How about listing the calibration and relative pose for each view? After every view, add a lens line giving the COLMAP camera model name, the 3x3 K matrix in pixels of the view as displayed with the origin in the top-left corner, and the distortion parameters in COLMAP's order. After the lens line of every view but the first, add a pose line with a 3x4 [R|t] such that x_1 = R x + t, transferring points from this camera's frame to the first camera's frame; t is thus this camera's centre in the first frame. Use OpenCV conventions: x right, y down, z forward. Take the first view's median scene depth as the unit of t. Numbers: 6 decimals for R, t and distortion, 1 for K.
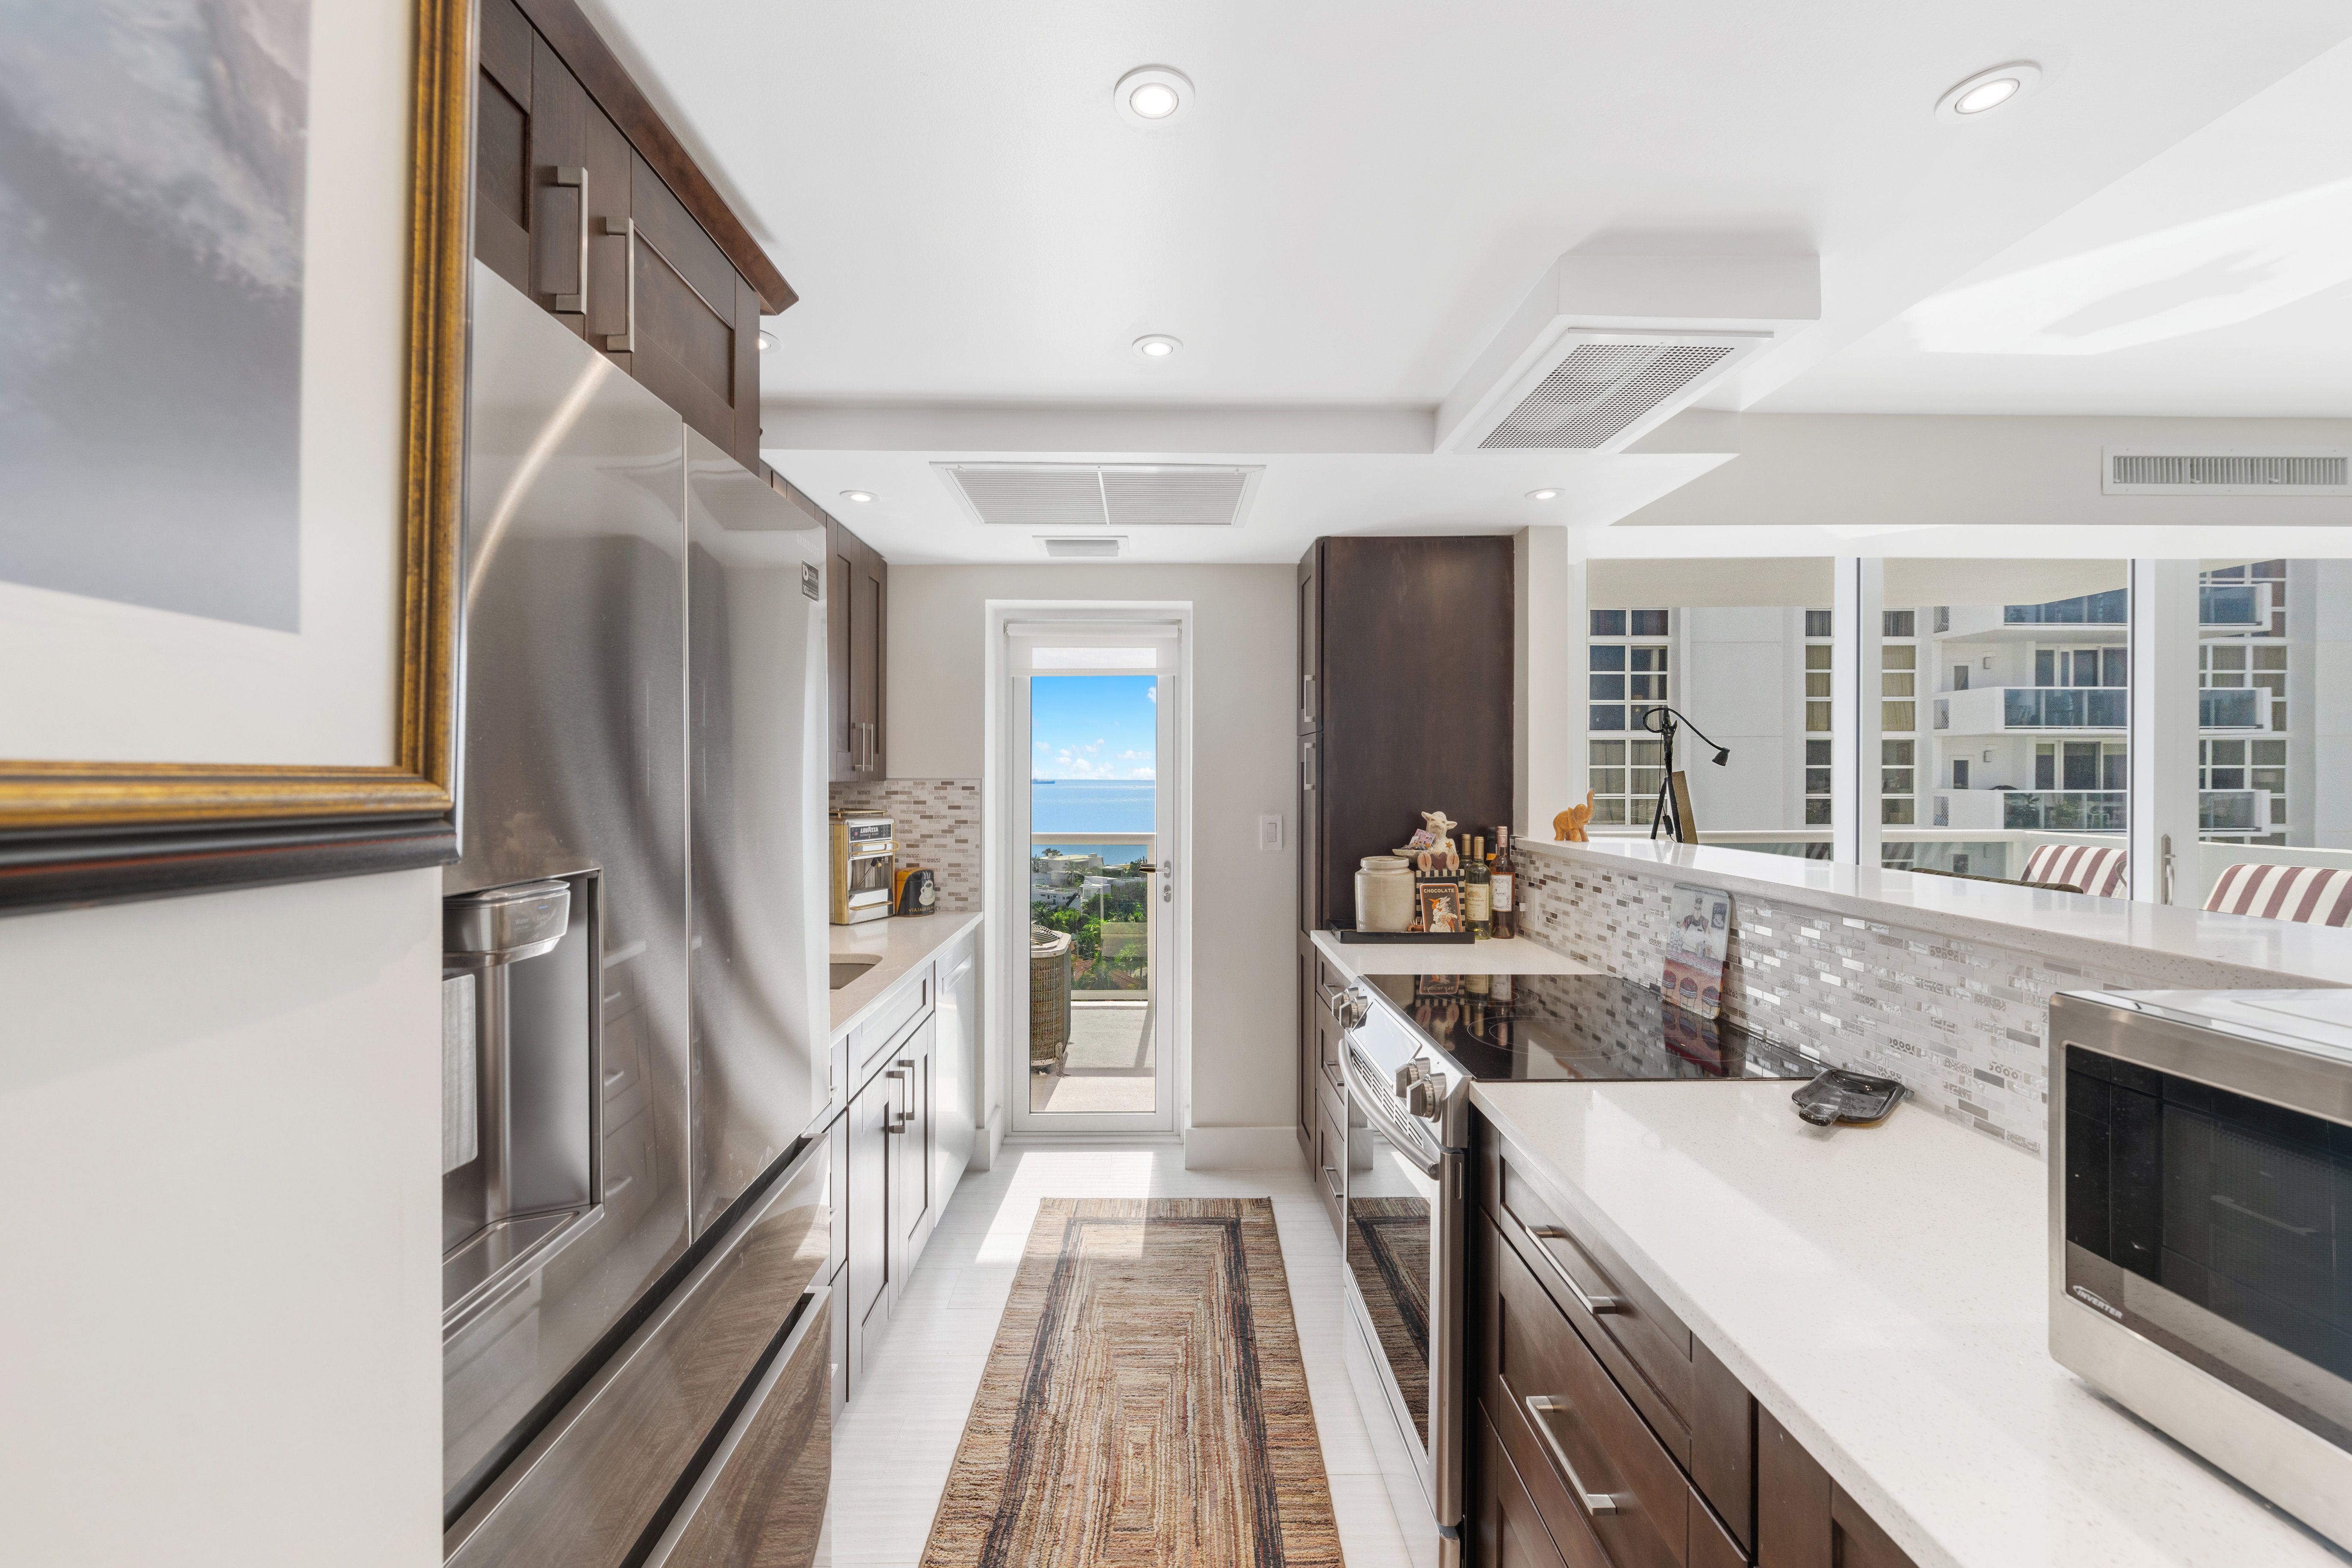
lens RADIAL K [[937.7, 0, 1157.6], [0, 937.7, 775.5], [0, 0, 1]] dist [-0.004148, -0.000069]
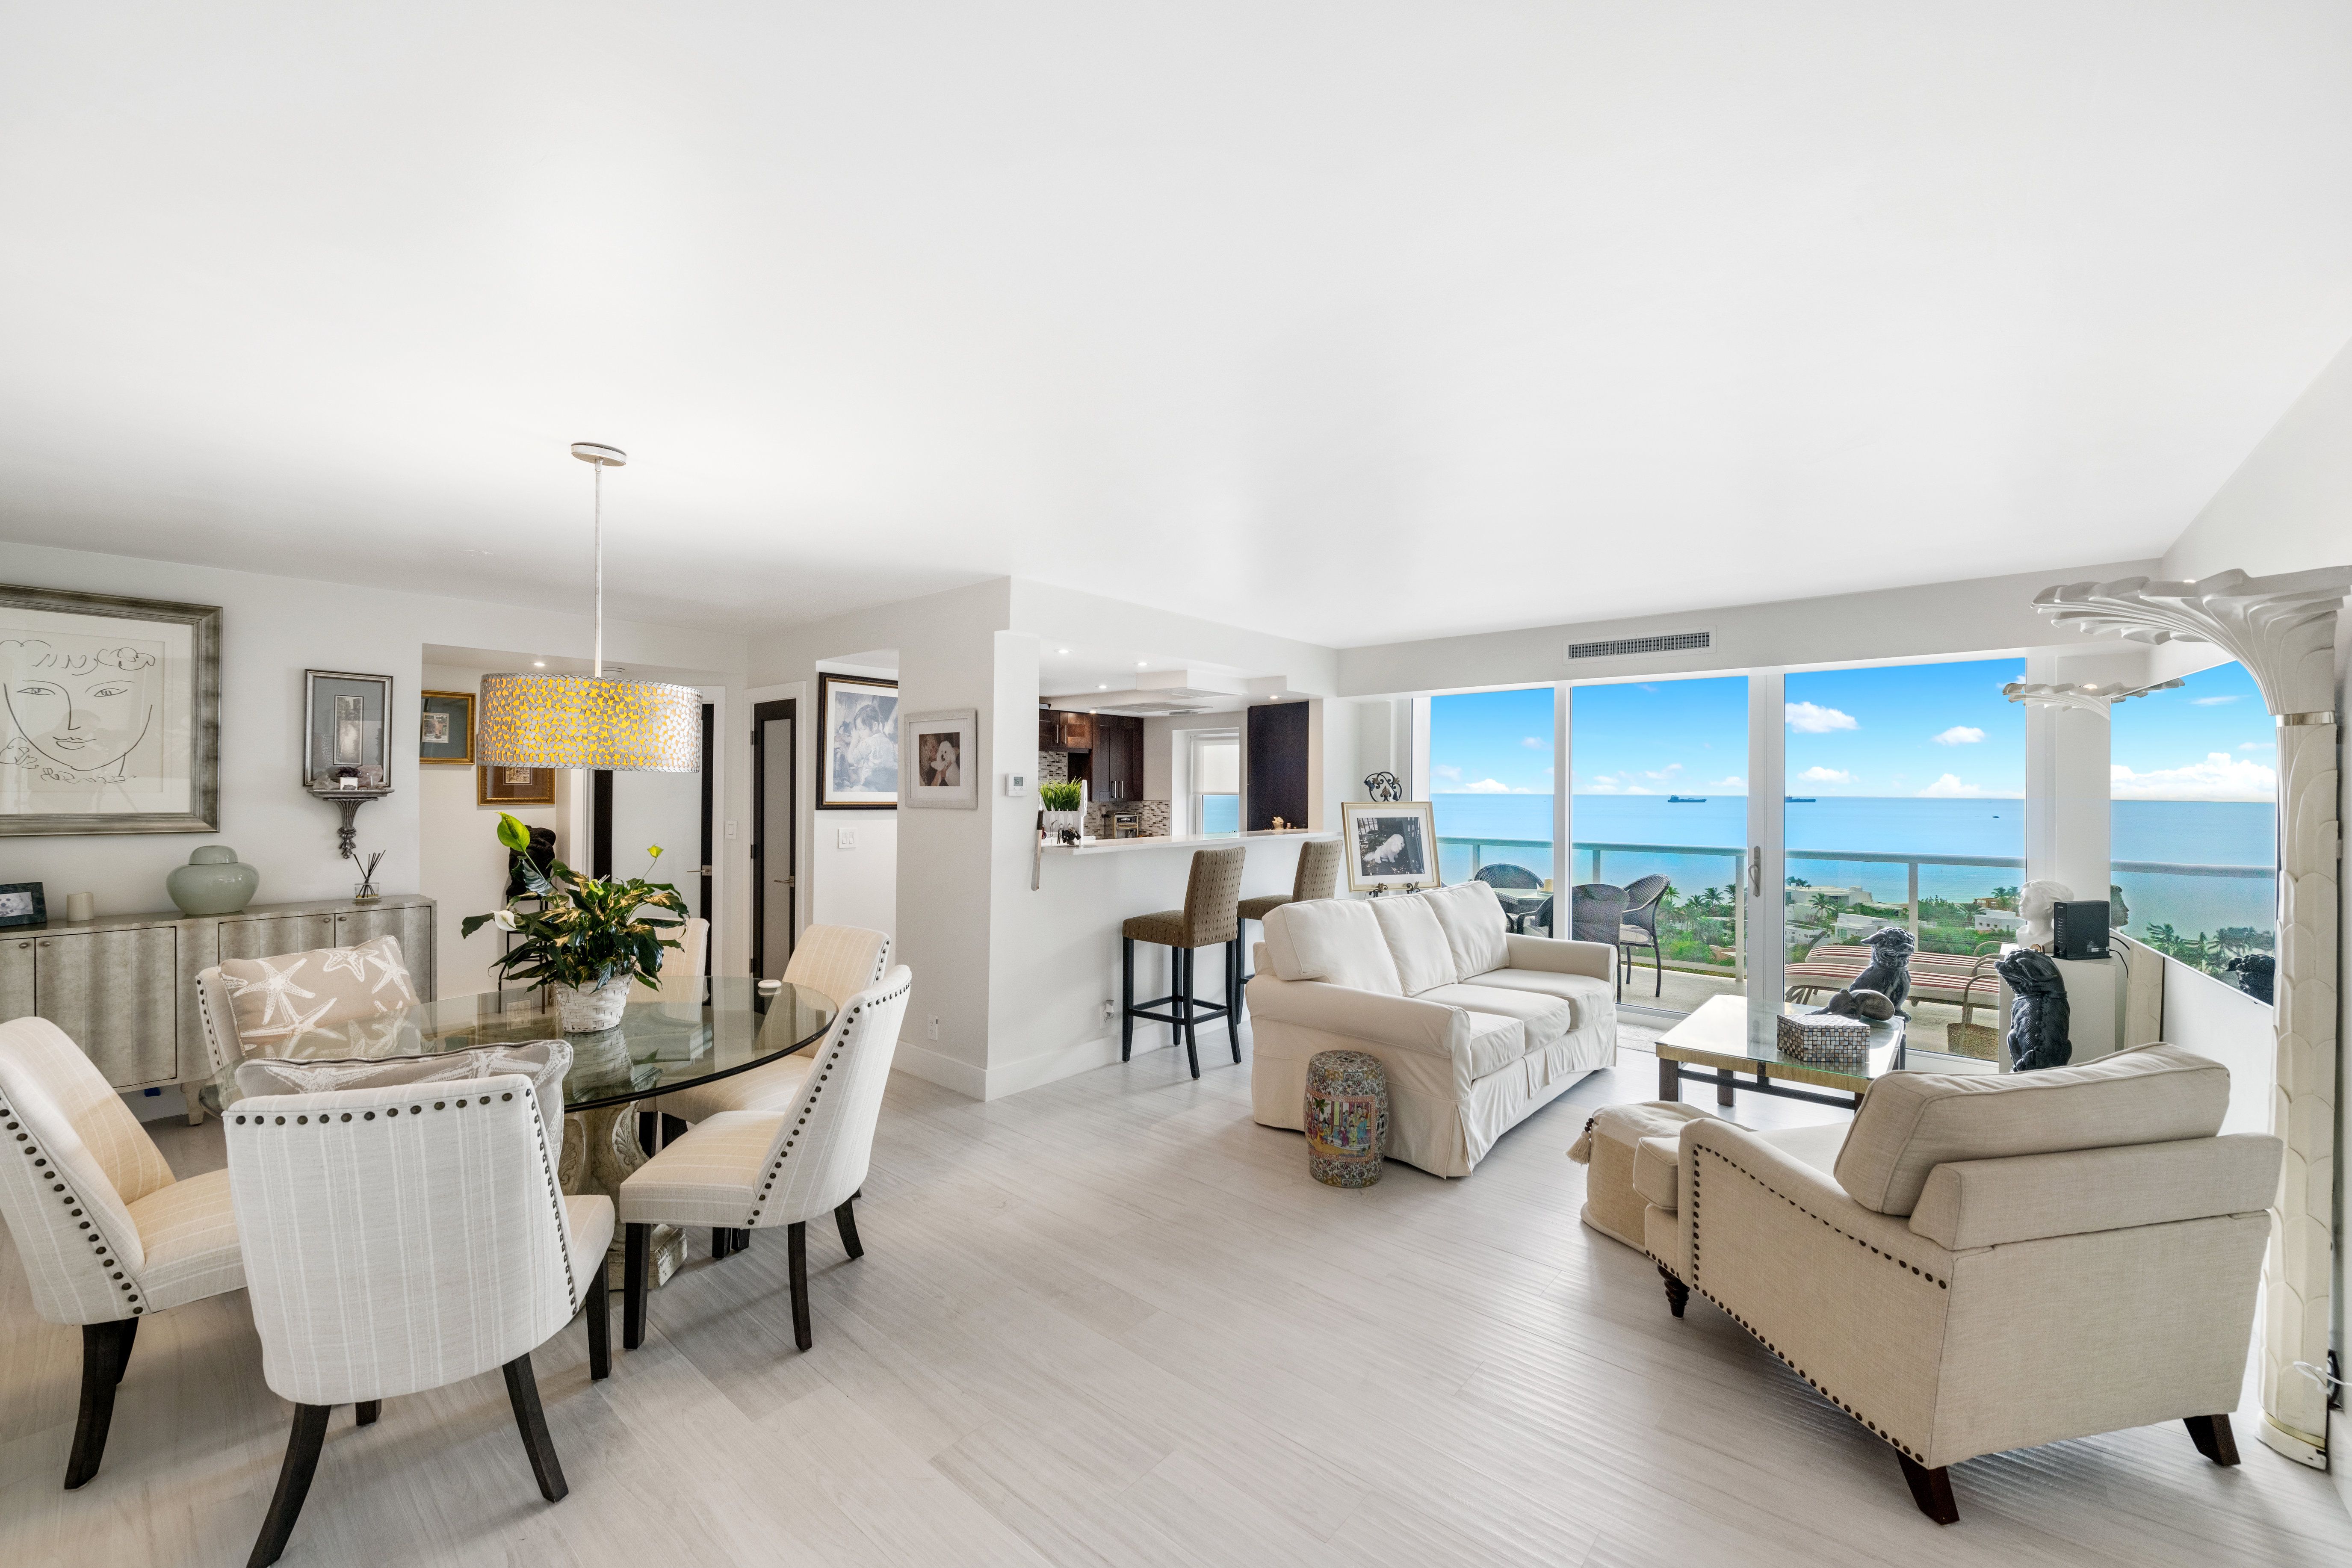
lens RADIAL K [[937.7, 0, 1173.2], [0, 937.7, 801.2], [0, 0, 1]] dist [-0.004148, -0.000069]
pose [[0.749350, 0.017164, -0.661952, 0.220068], [-0.008724, 0.999833, 0.016050, -0.005270], [0.662117, -0.006252, 0.749374, -0.130713]]
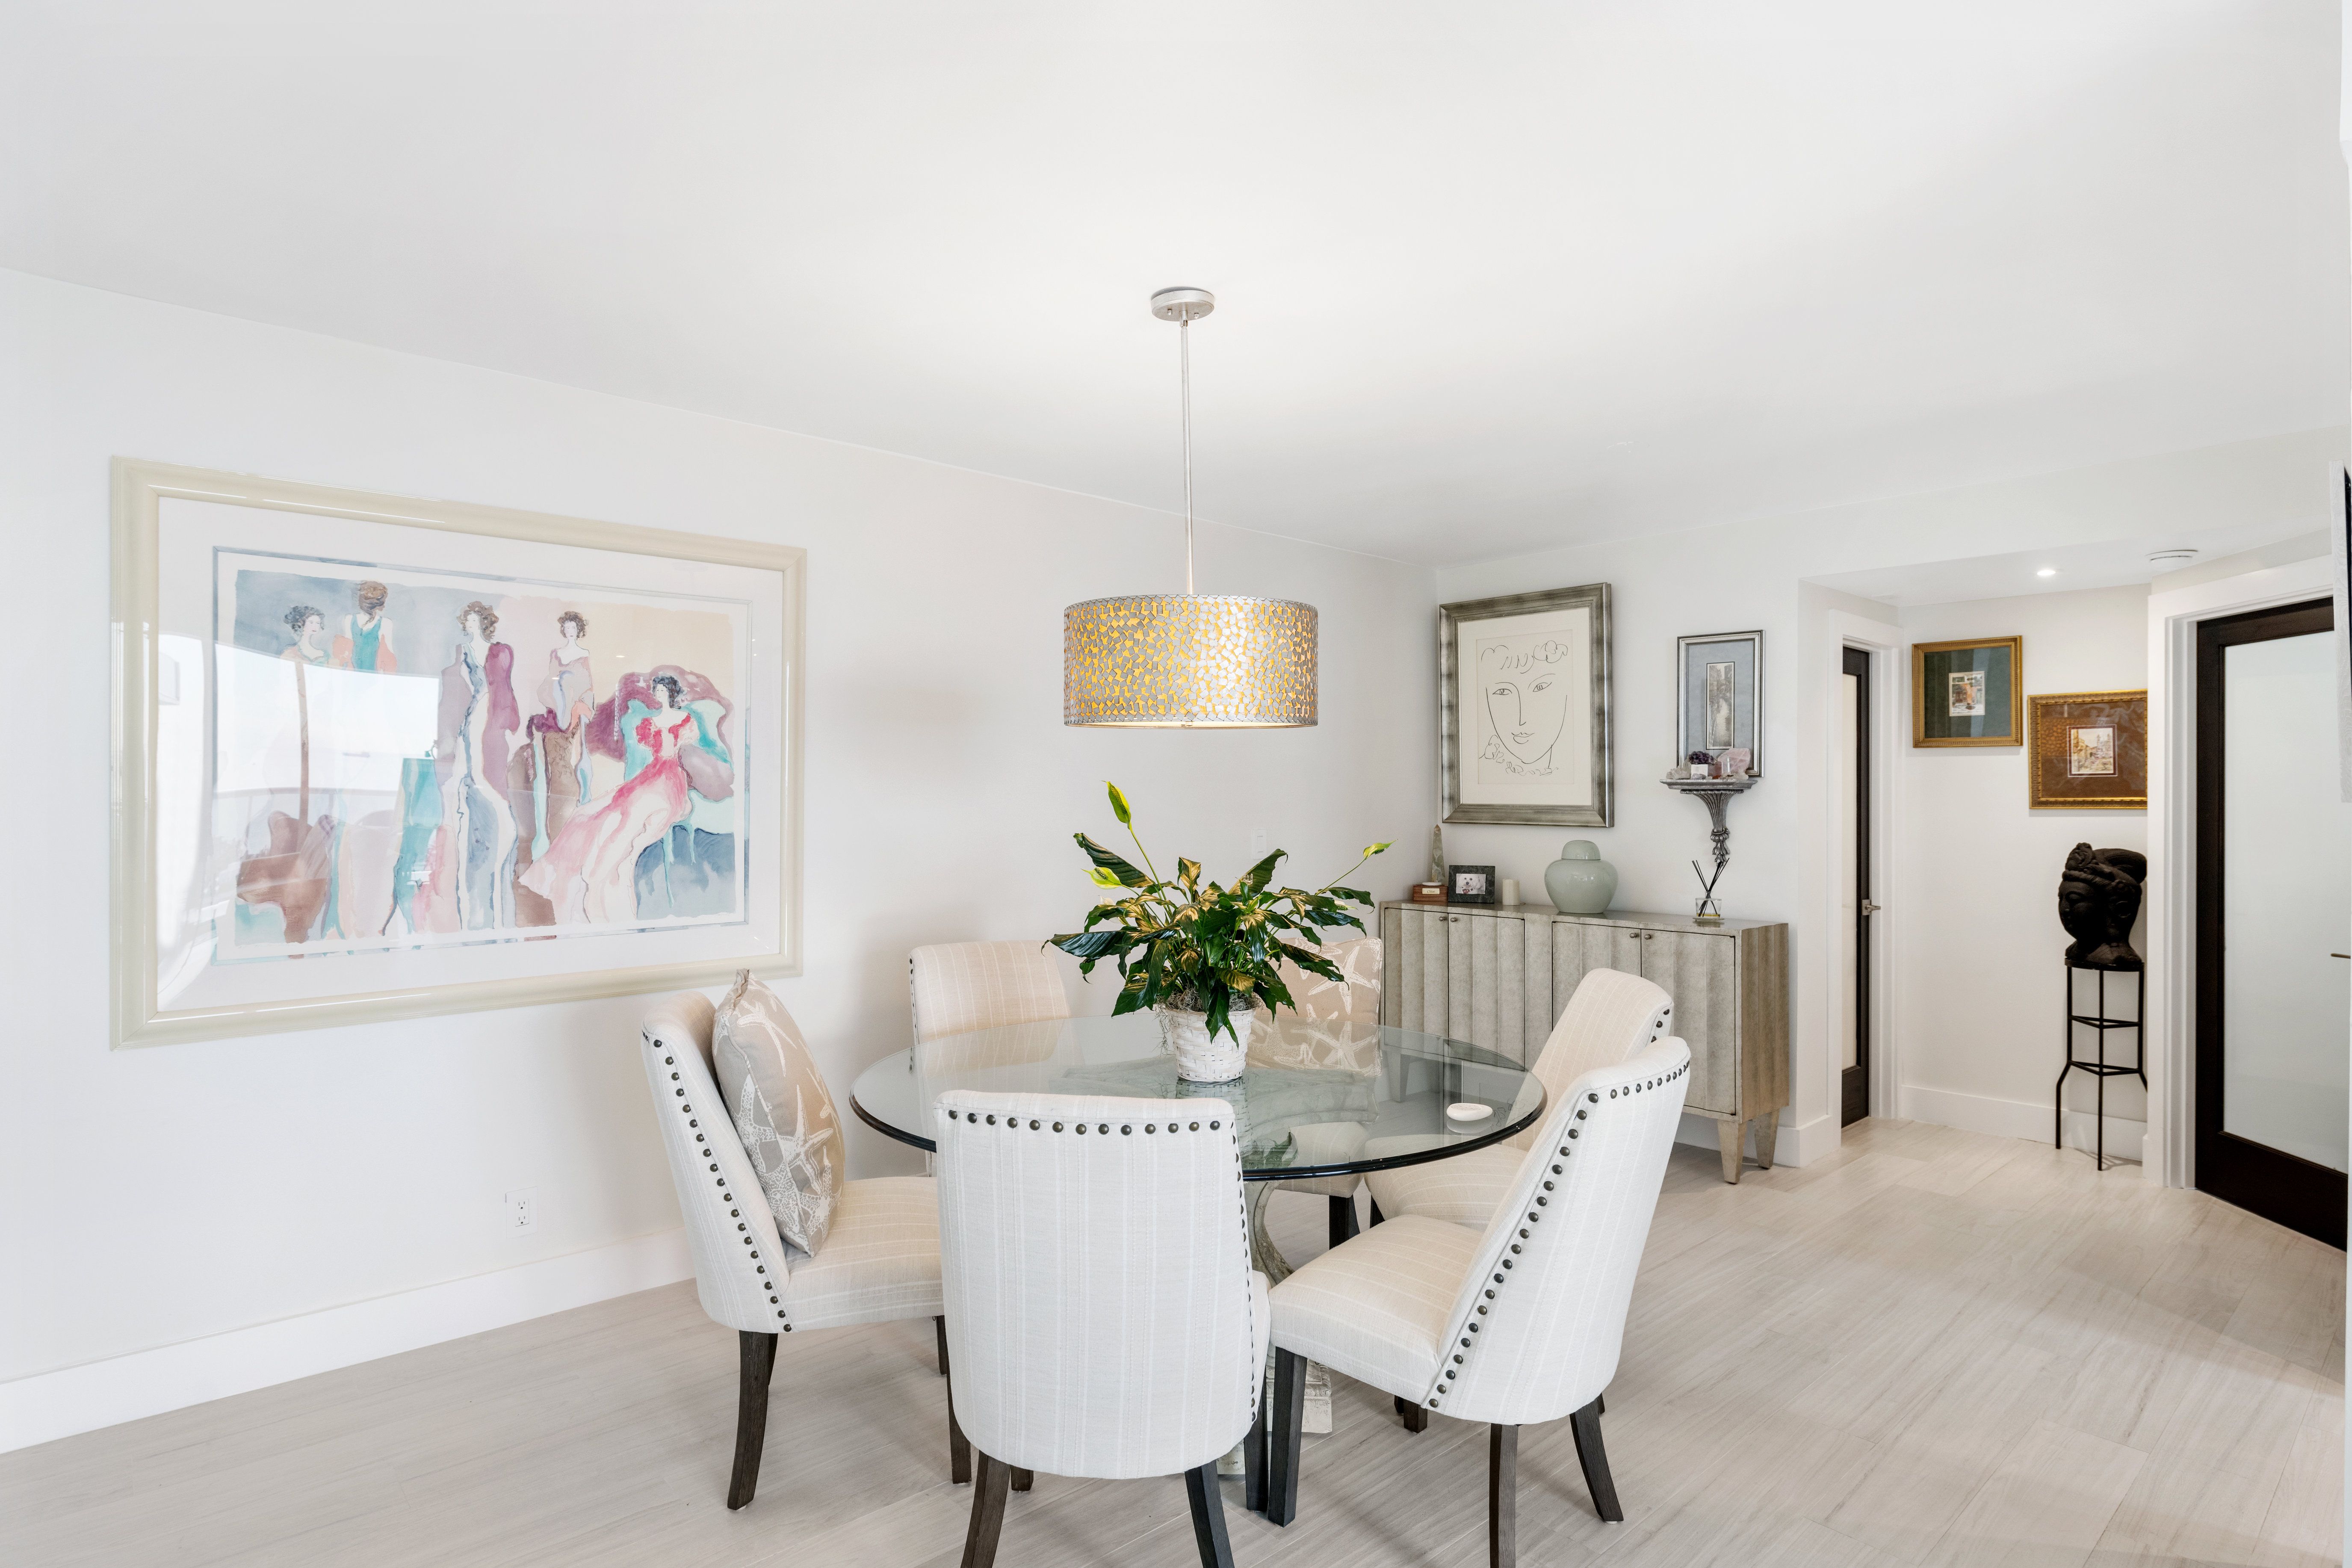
lens RADIAL K [[1210.3, 0, 1173.8], [0, 1210.3, 793.4], [0, 0, 1]] dist [-0.000225, -0.001098]
pose [[-0.758340, -0.004097, -0.651846, 0.158051], [-0.006003, 0.999982, 0.000698, -0.000120], [0.651832, 0.004442, -0.758351, 0.003969]]
